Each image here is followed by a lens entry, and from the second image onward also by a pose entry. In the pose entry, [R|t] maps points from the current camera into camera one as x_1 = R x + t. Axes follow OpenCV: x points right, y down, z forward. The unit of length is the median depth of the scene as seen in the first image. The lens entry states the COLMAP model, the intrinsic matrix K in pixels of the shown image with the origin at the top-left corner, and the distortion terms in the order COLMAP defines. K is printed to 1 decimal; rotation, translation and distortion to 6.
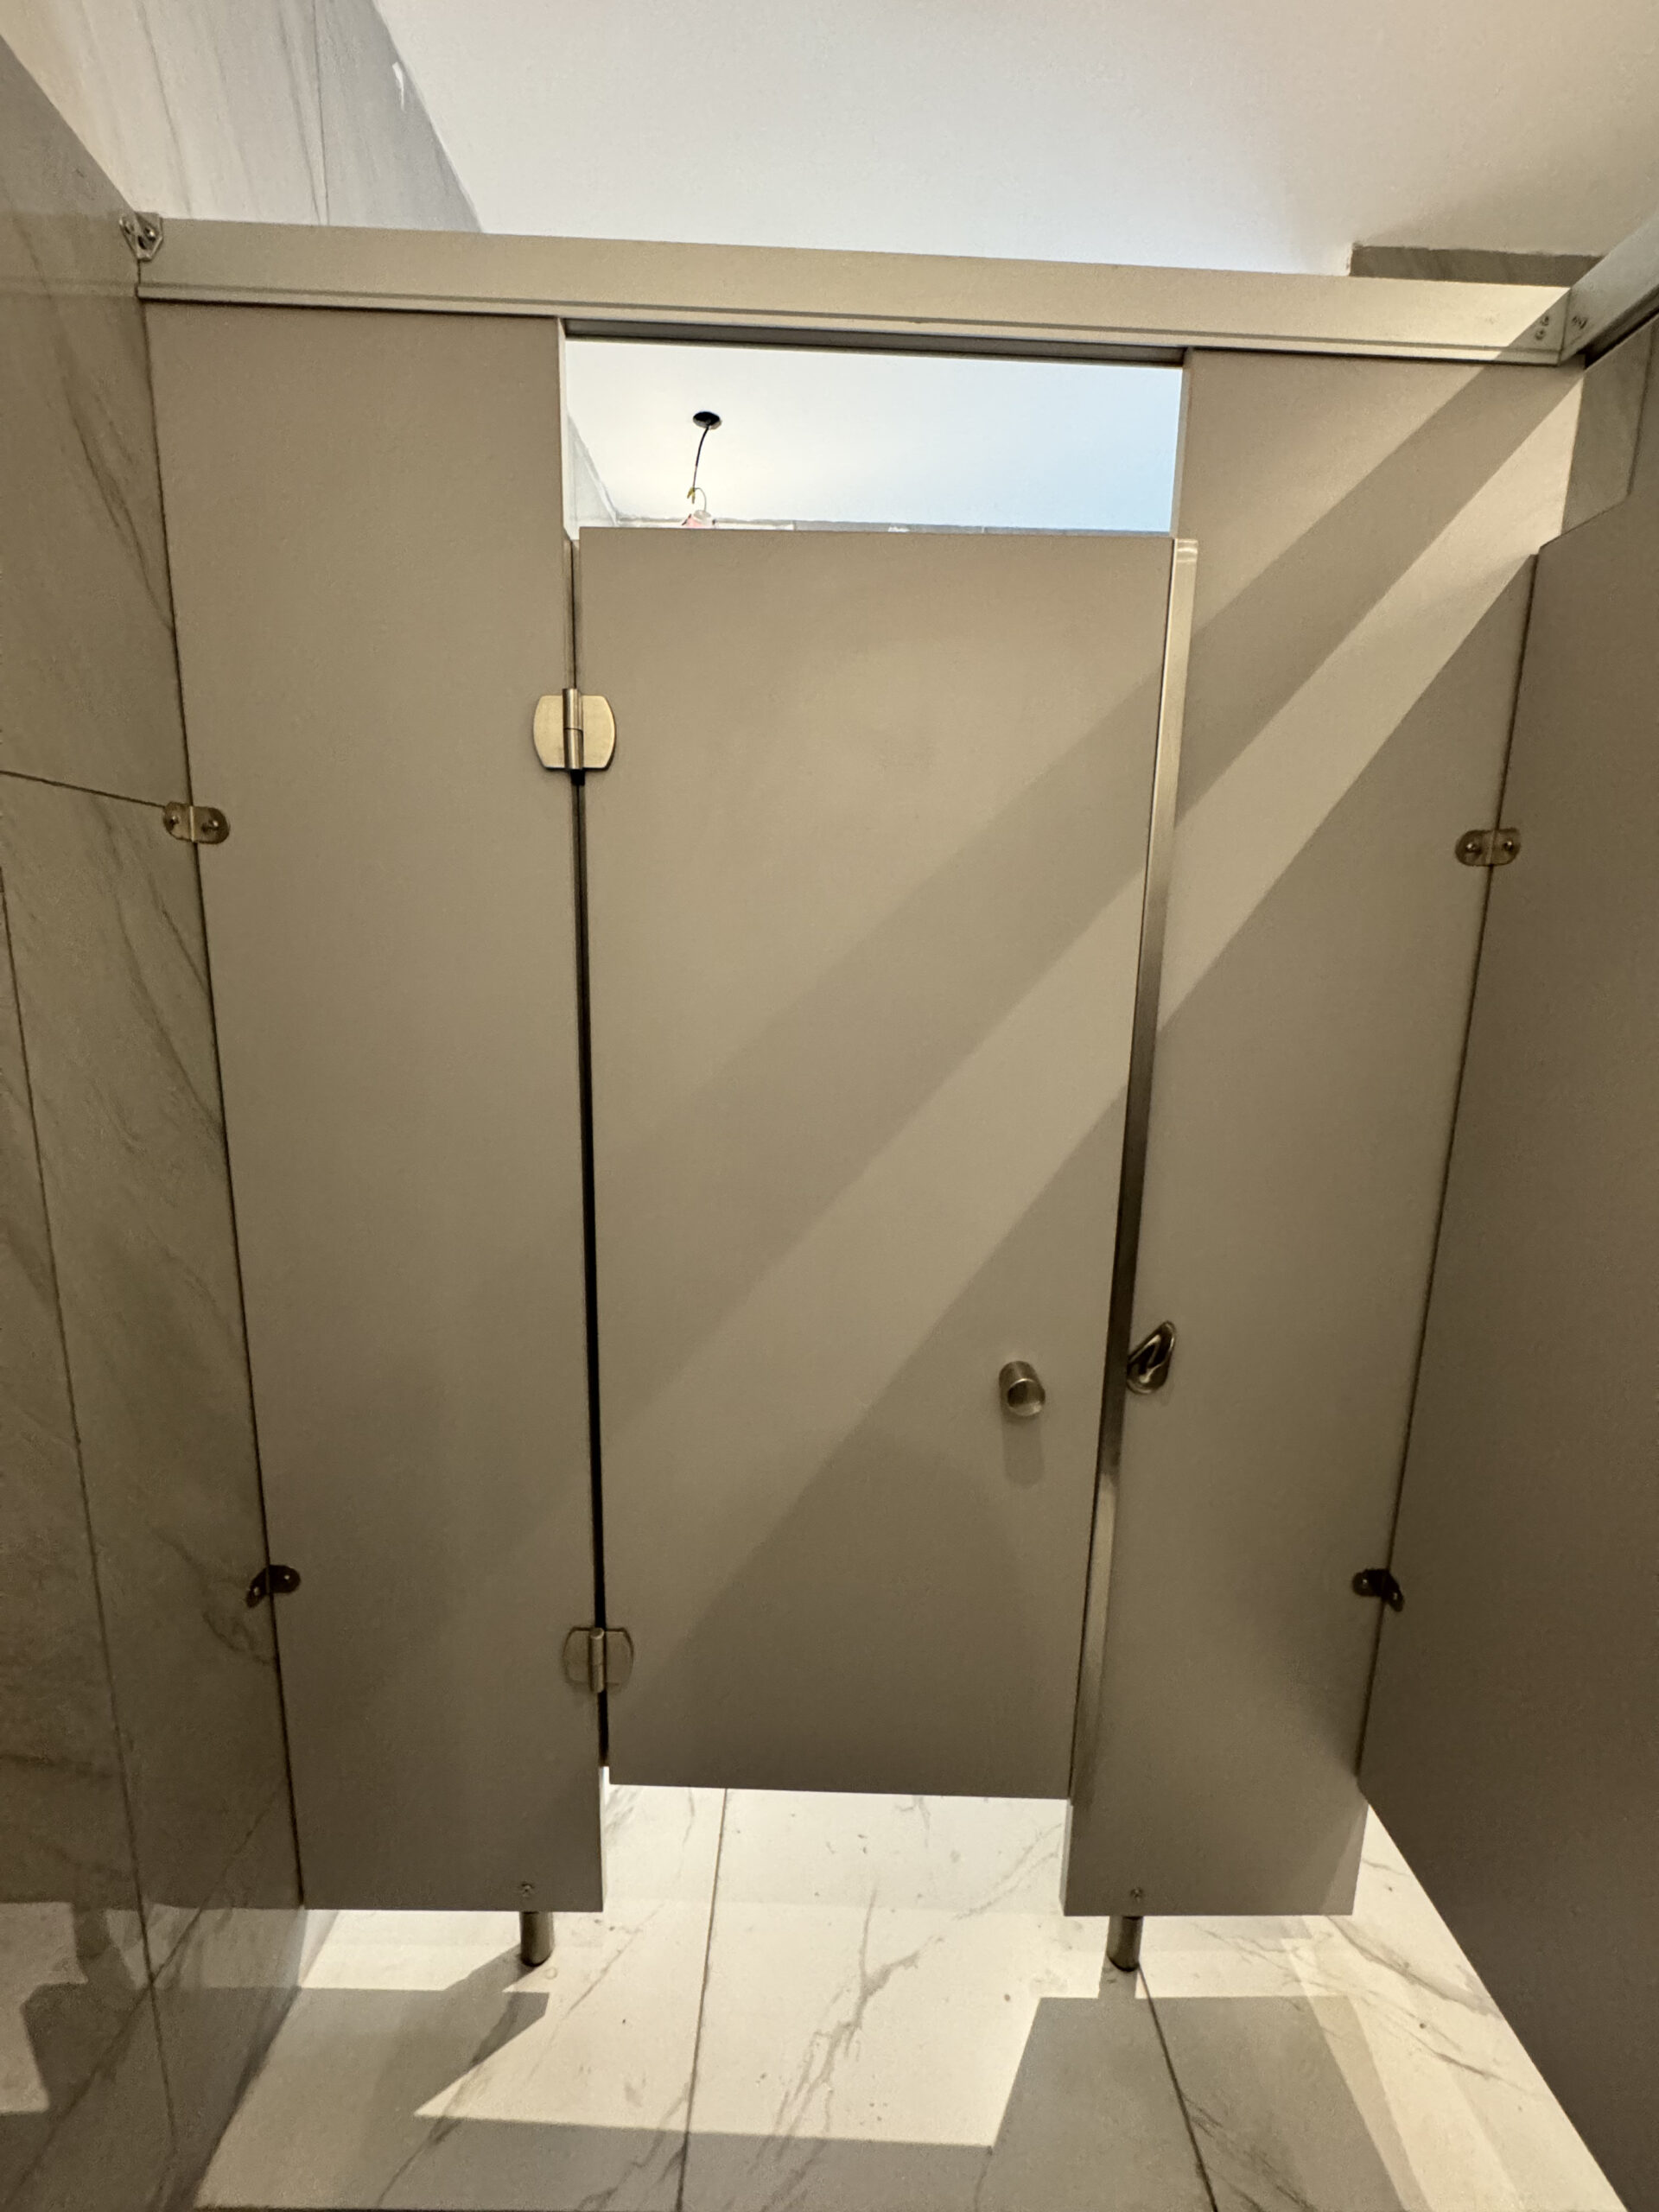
lens RADIAL K [[886.6, 0, 832.4], [0, 886.6, 1102.8], [0, 0, 1]] dist [-0.005410, 0.001024]
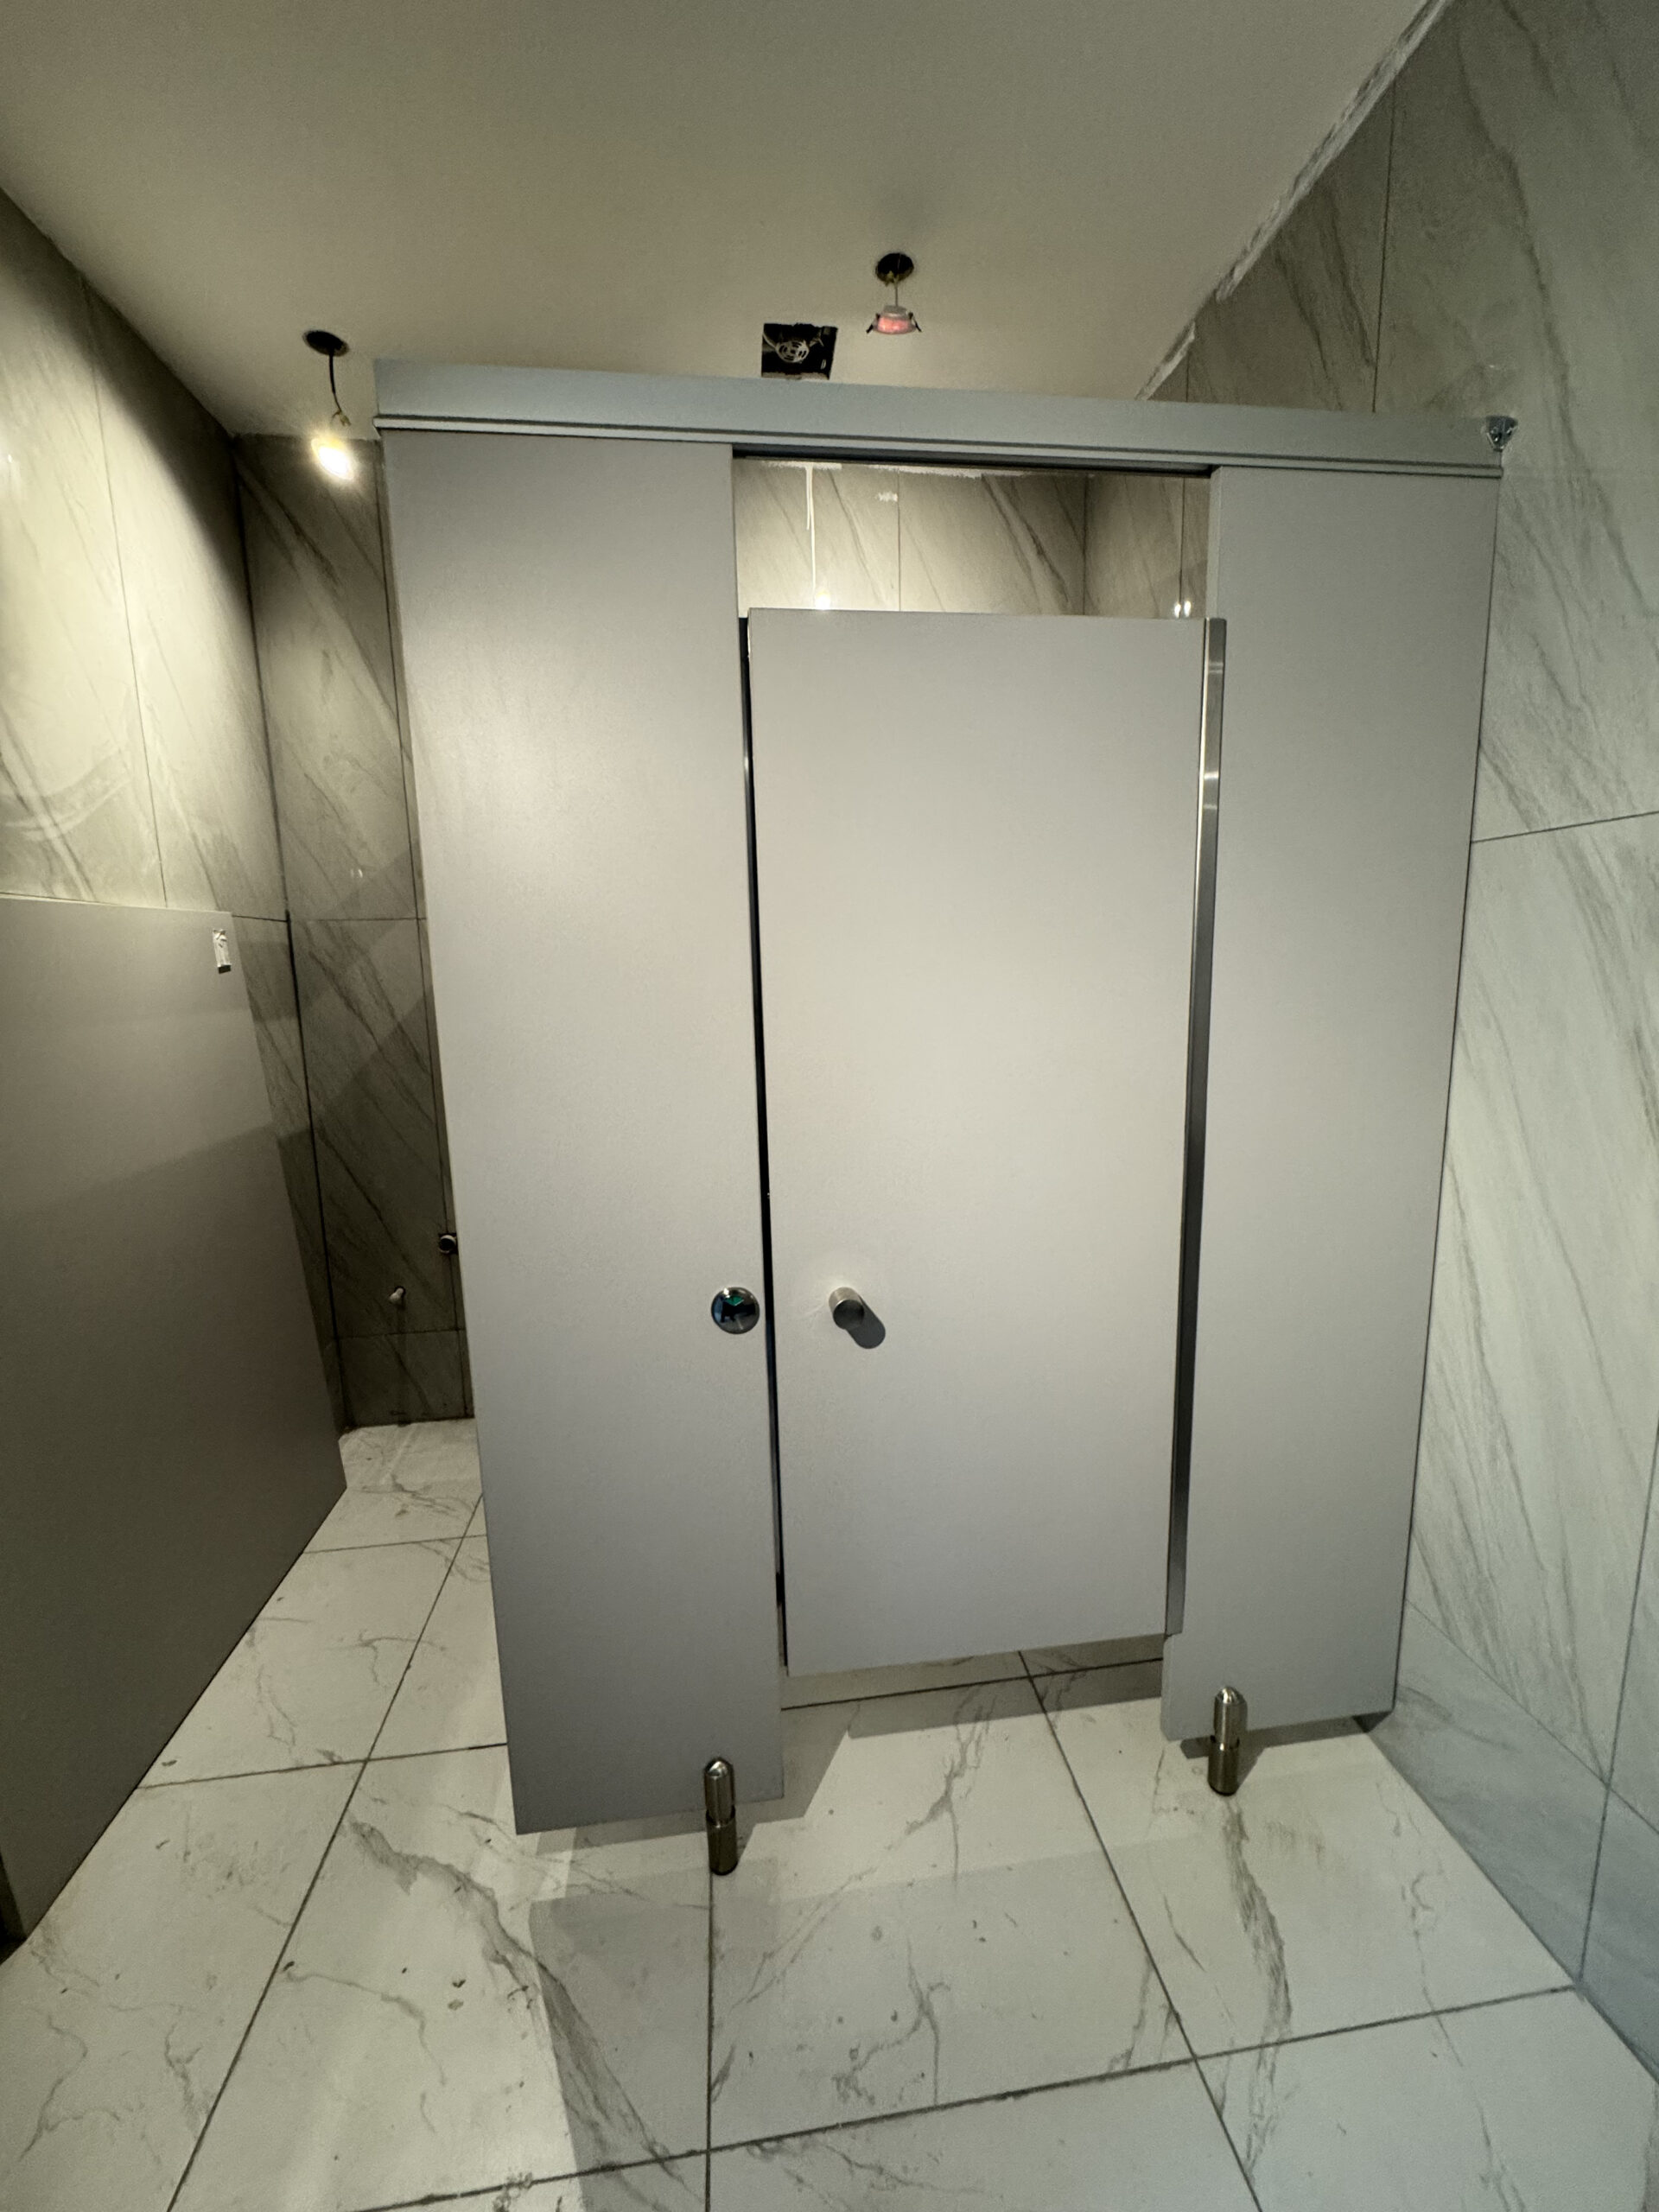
lens RADIAL K [[886.6, 0, 830.3], [0, 886.6, 1104.8], [0, 0, 1]] dist [-0.005410, 0.001024]
pose [[-0.993938, 0.017223, -0.108583, 0.339592], [-0.019427, 0.944596, 0.327660, -0.320161], [0.108210, 0.327784, -0.938535, 1.964962]]
